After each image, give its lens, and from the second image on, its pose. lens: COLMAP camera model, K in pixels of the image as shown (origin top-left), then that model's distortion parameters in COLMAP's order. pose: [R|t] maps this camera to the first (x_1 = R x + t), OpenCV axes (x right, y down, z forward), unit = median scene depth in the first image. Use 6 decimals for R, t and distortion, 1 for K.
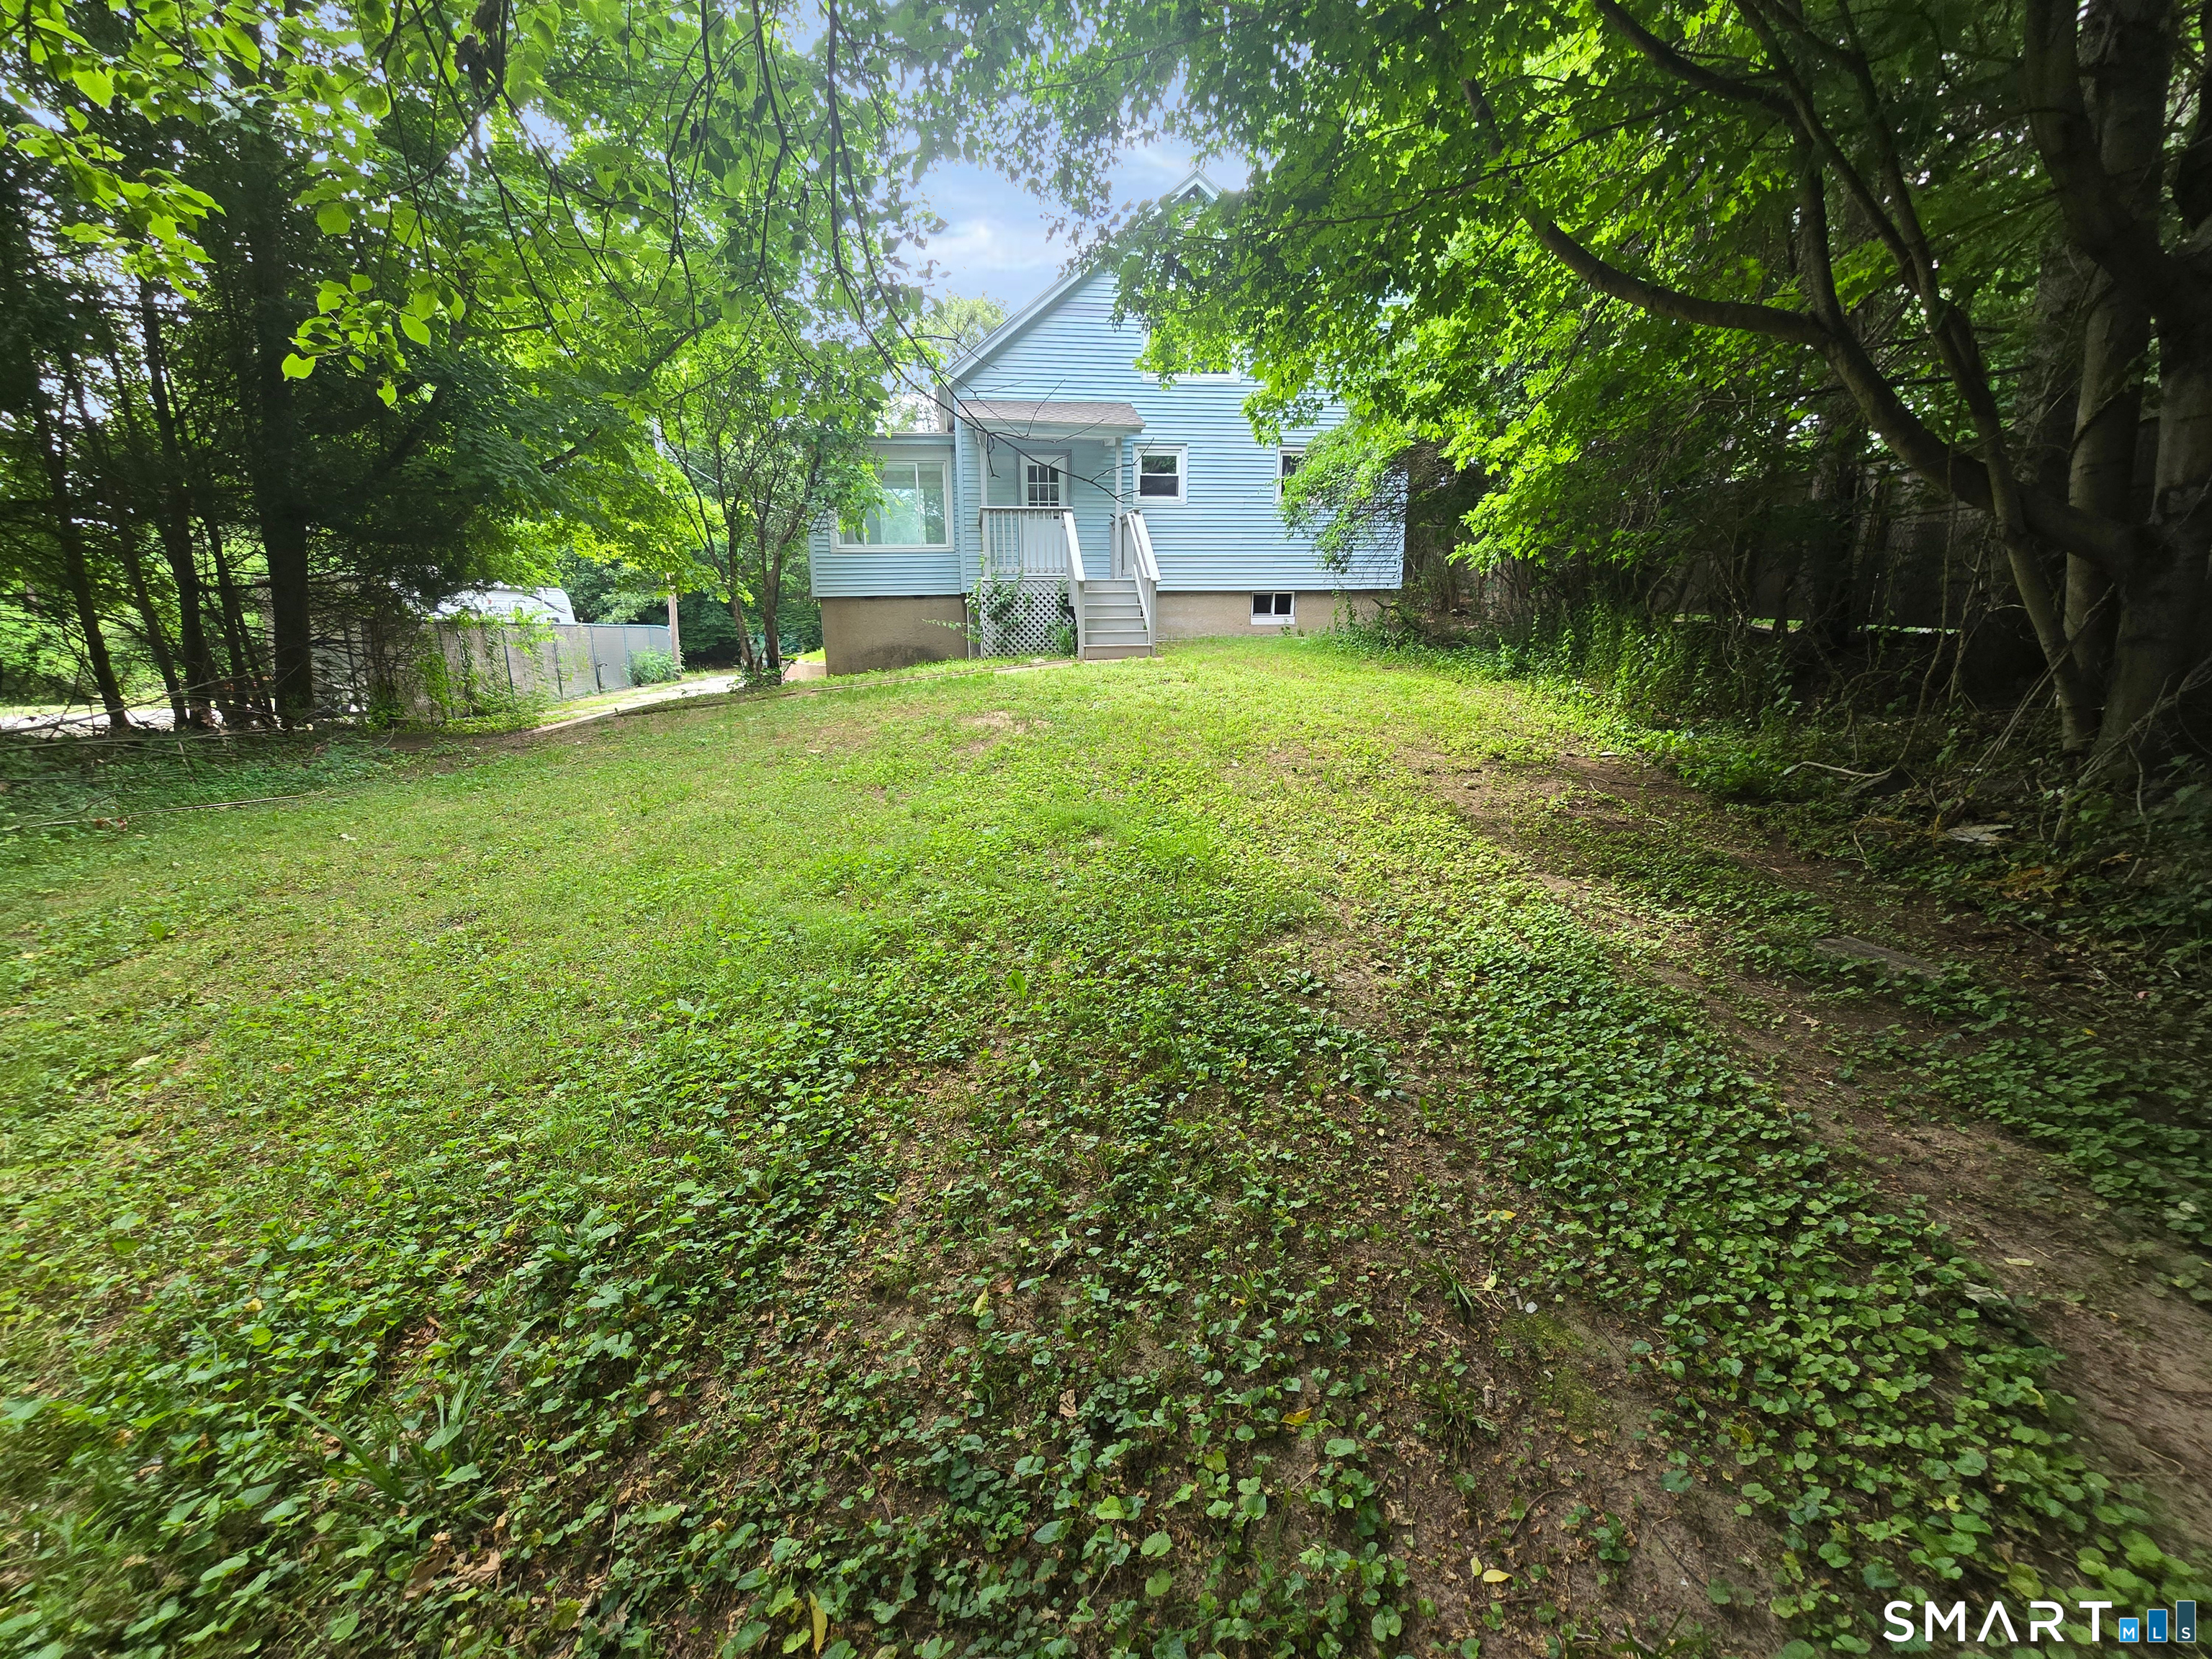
lens RADIAL K [[955.4, 0, 1127.0], [0, 955.4, 841.8], [0, 0, 1]] dist [-0.004468, -0.000012]
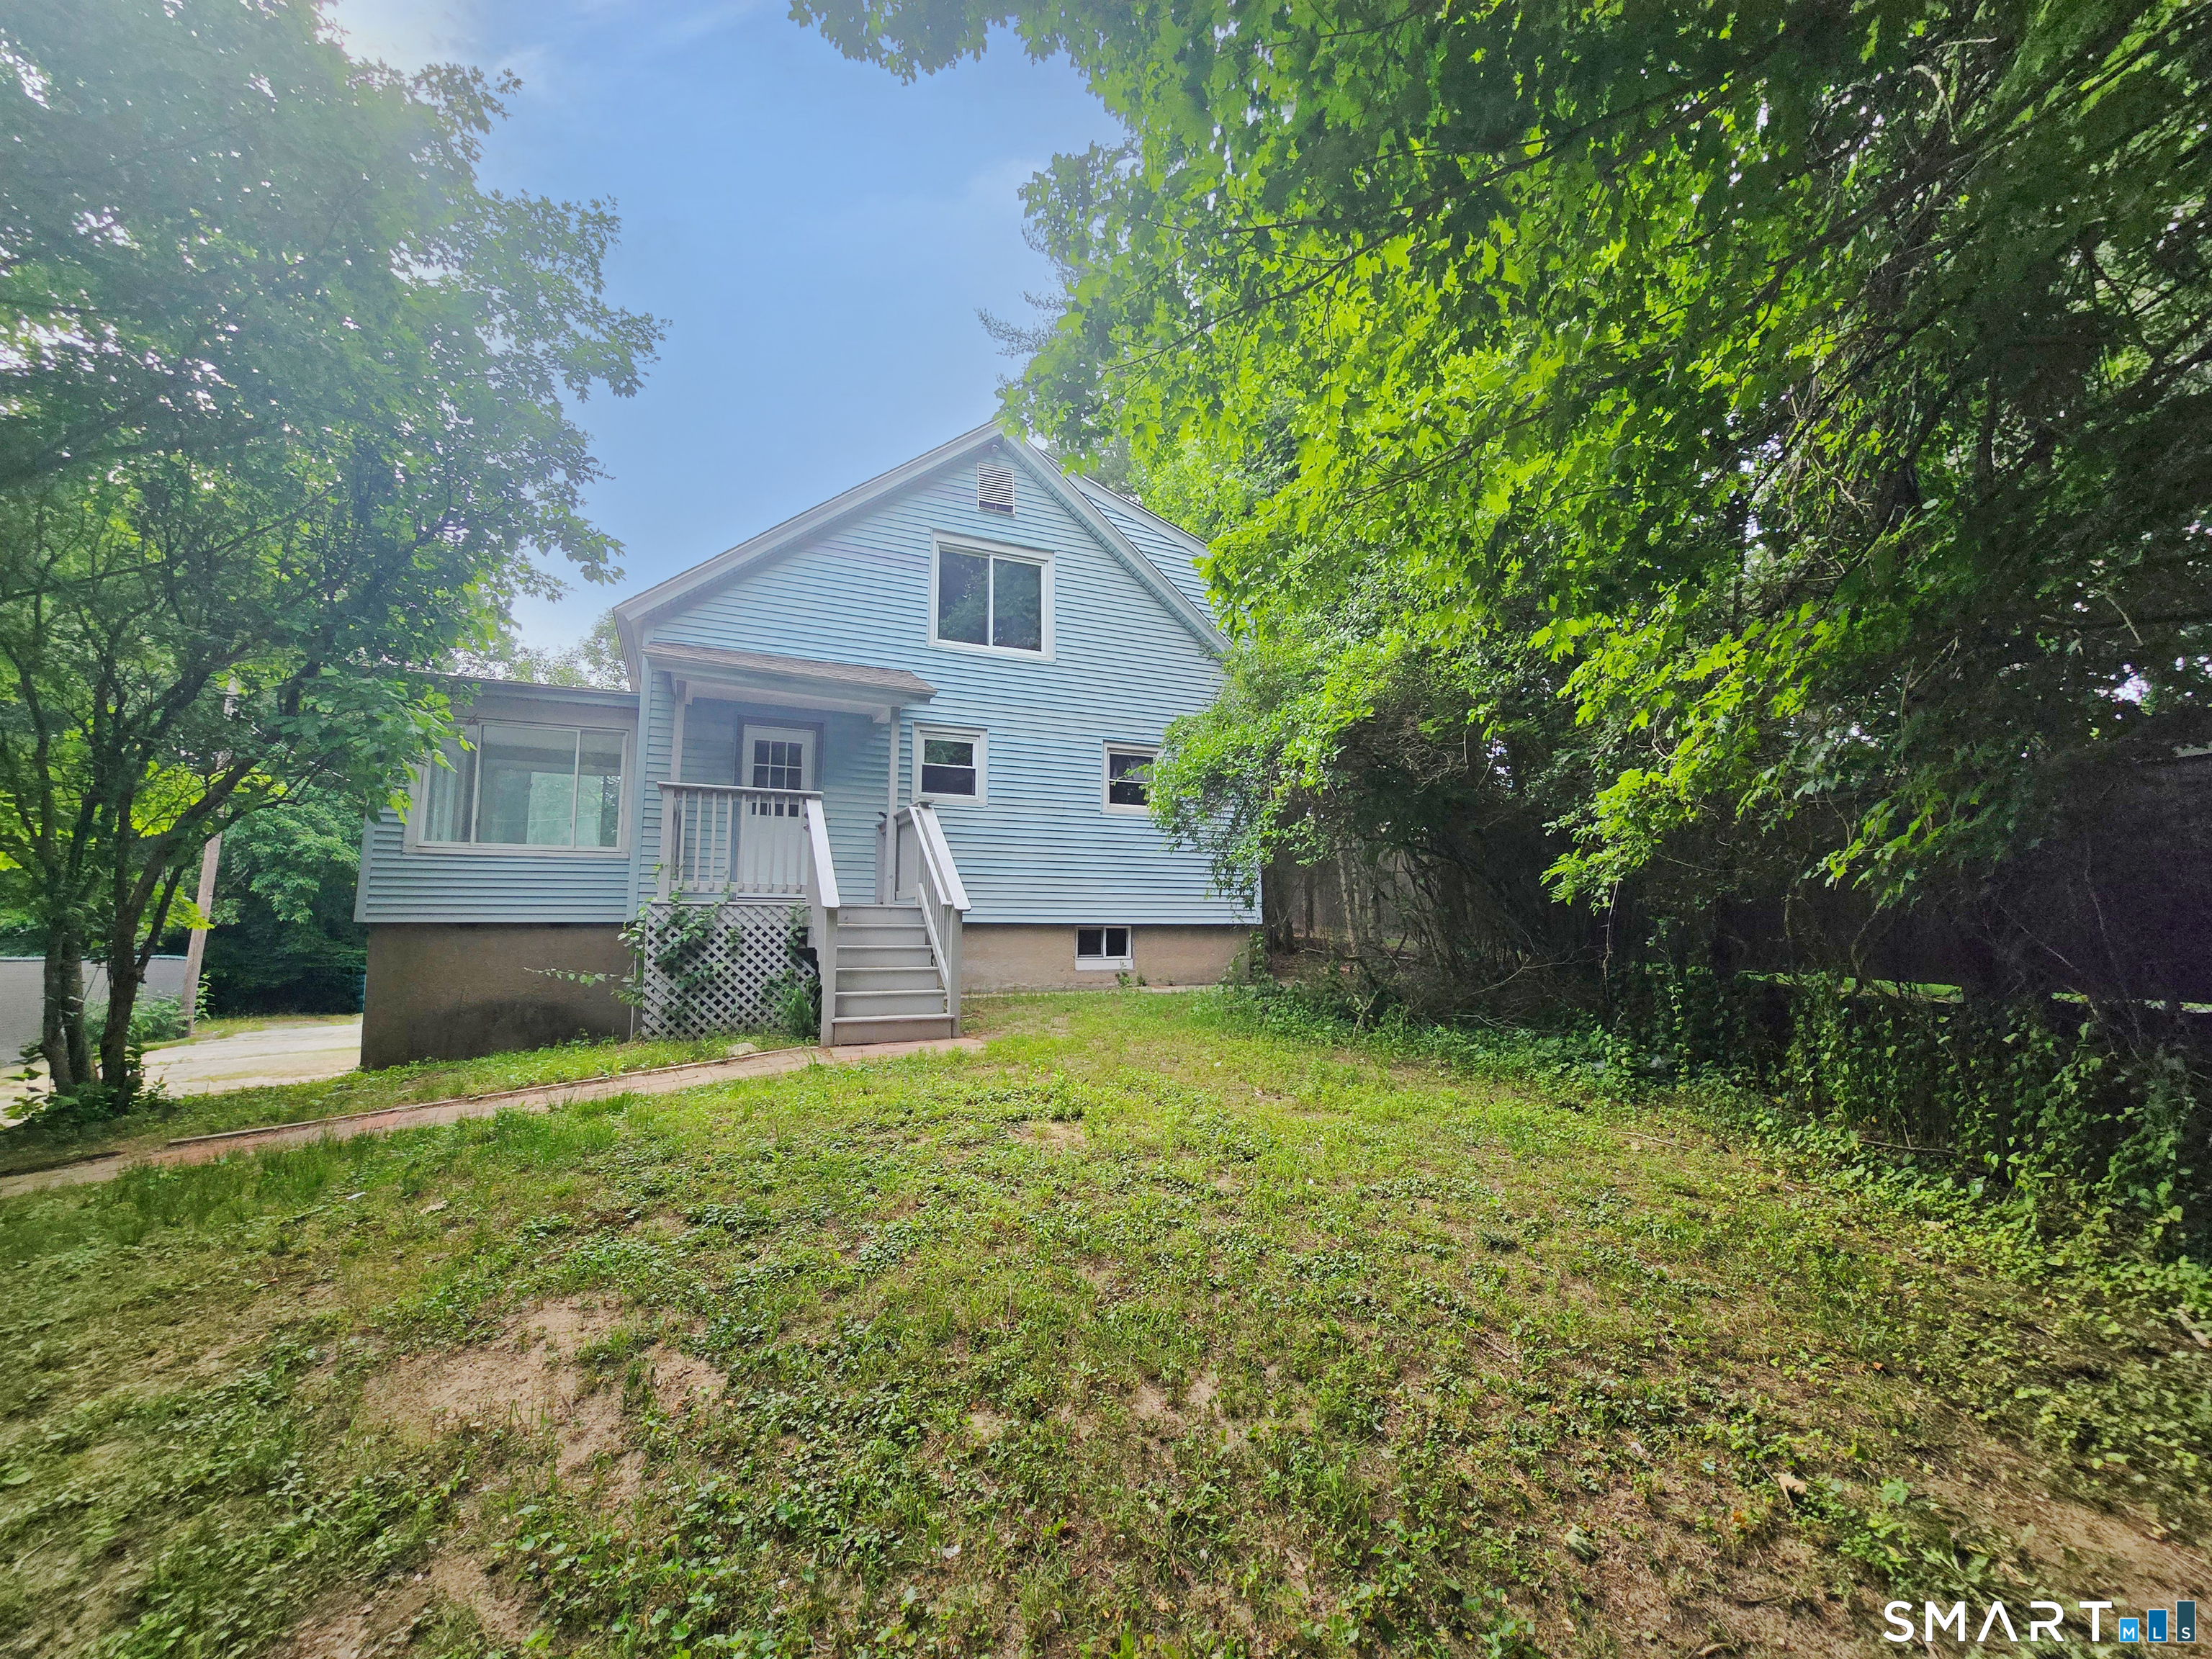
lens RADIAL K [[955.4, 0, 1127.0], [0, 955.4, 841.8], [0, 0, 1]] dist [-0.004468, -0.000012]
pose [[0.965841, 0.035642, 0.256674, -0.022971], [0.050630, 0.945452, -0.321803, -0.104252], [-0.254142, 0.323806, 0.911351, 0.372944]]
